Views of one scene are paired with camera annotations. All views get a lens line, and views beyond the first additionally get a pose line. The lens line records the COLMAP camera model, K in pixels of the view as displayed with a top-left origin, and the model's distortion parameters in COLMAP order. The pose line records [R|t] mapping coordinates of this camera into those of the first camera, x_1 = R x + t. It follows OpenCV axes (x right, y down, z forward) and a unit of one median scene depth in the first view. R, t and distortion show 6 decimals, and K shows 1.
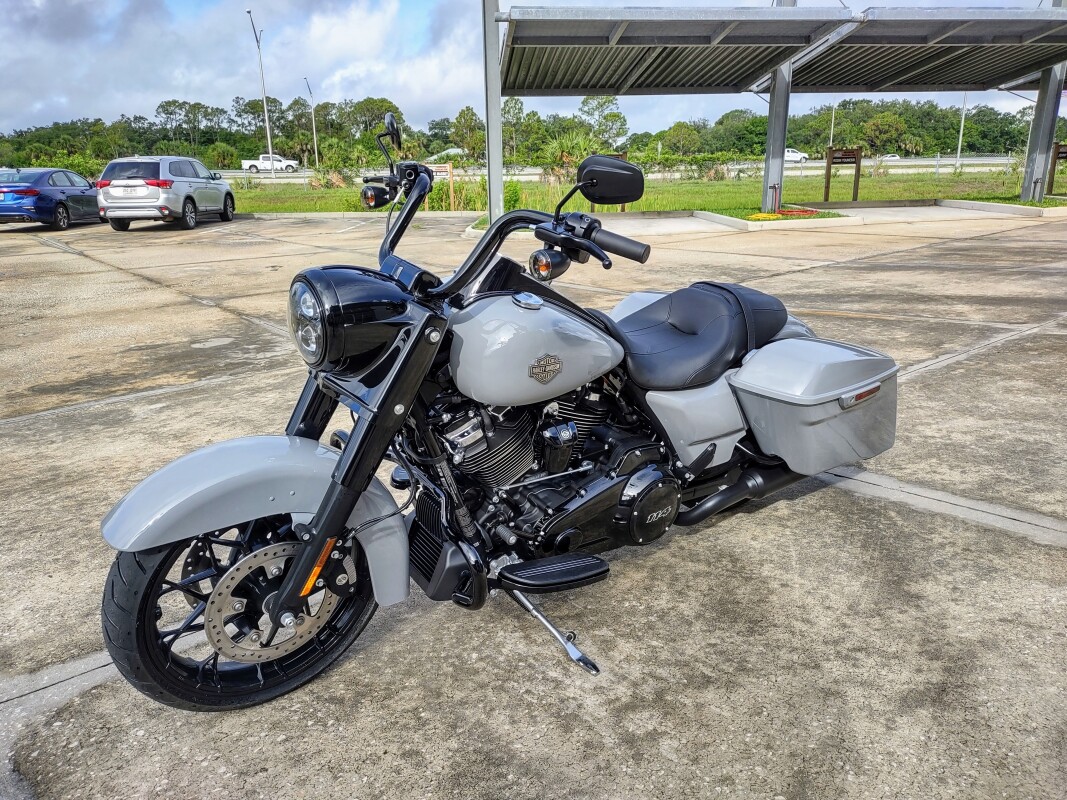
lens RADIAL K [[856.6, 0, 538.5], [0, 856.6, 400.3], [0, 0, 1]] dist [0.003712, -0.000635]
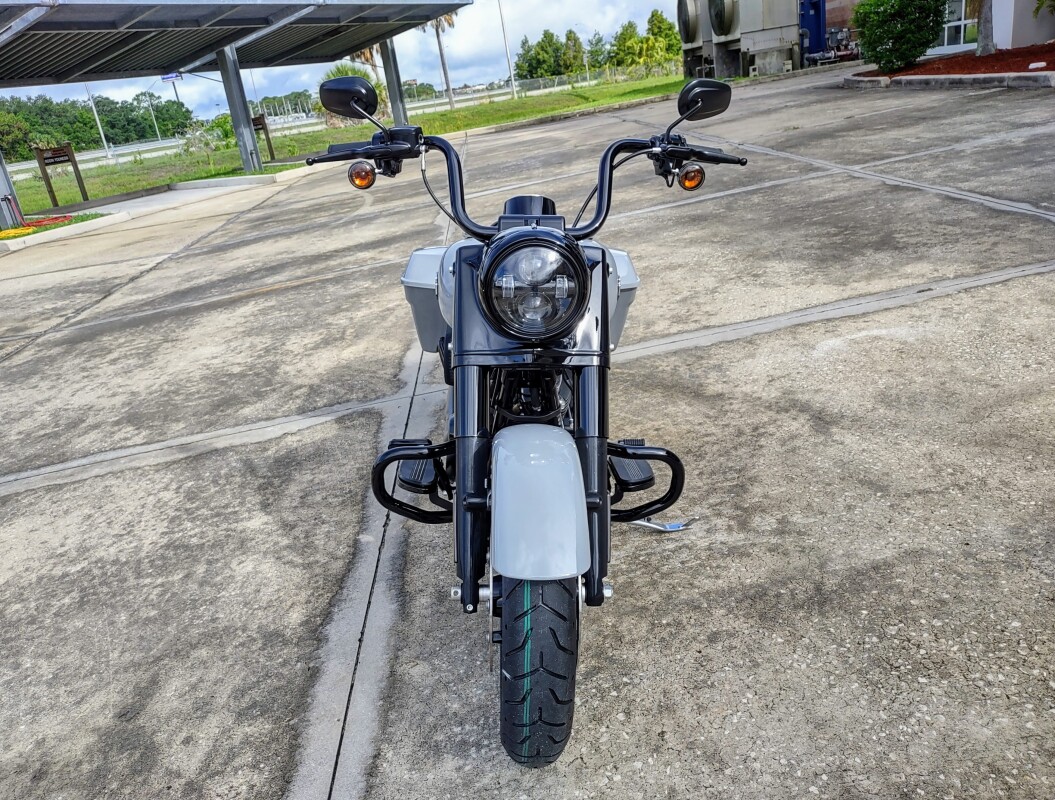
lens RADIAL K [[904.4, 0, 527.5], [0, 904.4, 400.0], [0, 0, 1]] dist [-0.001316, -0.007769]
pose [[0.521990, -0.336745, 0.783664, -0.147583], [0.349093, 0.922637, 0.163935, -0.018970], [-0.778242, 0.187999, 0.599162, 0.059611]]
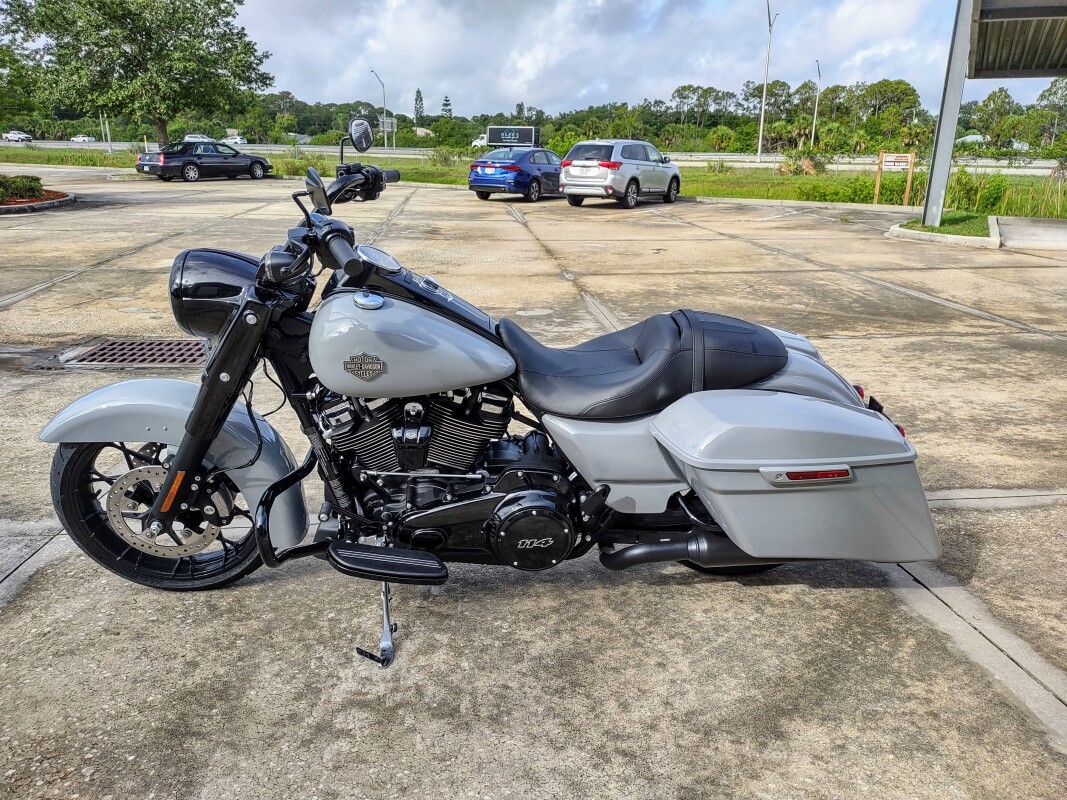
lens RADIAL K [[856.6, 0, 538.5], [0, 856.6, 400.3], [0, 0, 1]] dist [0.003712, -0.000635]
pose [[0.833916, 0.179342, -0.521940, 0.100887], [-0.169459, 0.983250, 0.067102, -0.015052], [0.525231, 0.032490, 0.850339, 0.032106]]
